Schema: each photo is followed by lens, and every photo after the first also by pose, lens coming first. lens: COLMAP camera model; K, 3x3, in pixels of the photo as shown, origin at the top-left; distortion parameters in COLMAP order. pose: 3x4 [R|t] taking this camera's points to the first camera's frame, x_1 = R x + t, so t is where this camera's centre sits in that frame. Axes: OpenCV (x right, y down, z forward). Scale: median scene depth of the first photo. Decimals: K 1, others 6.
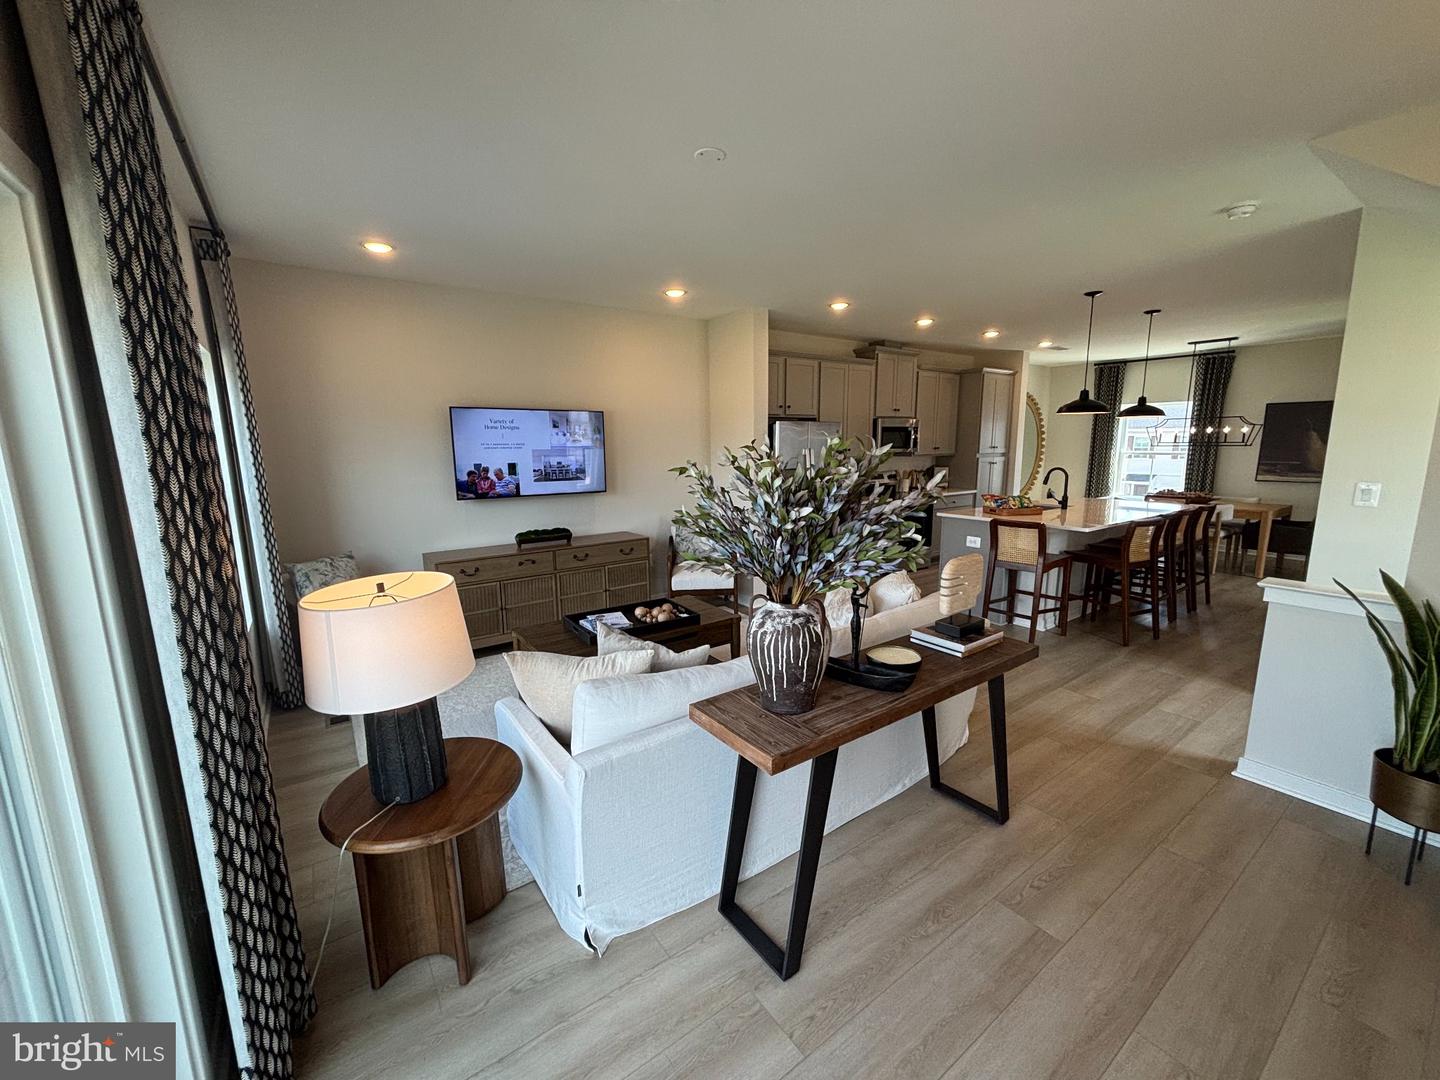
lens RADIAL K [[575.3, 0, 720.0], [0, 575.3, 540.0], [0, 0, 1]] dist [0.000883, 0.000100]
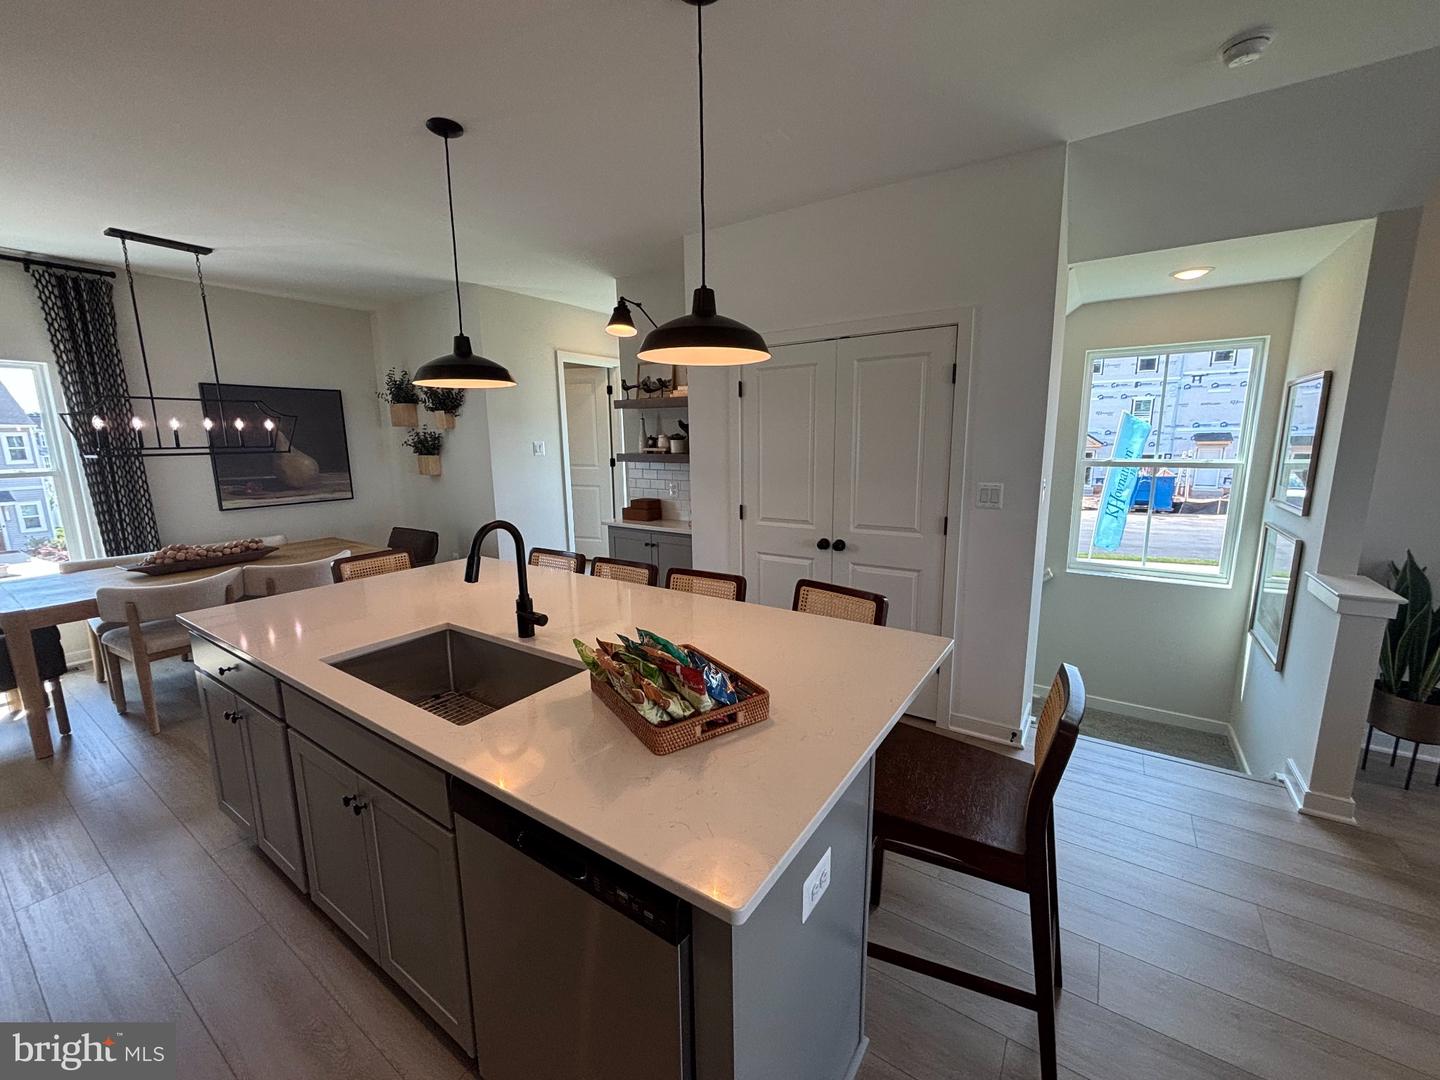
lens RADIAL K [[575.3, 0, 720.0], [0, 575.3, 540.0], [0, 0, 1]] dist [0.000883, 0.000100]
pose [[-0.359914, -0.143083, 0.921948, 0.177976], [0.166967, 0.962340, 0.214533, -0.120165], [-0.917924, 0.231149, -0.322470, 0.751212]]
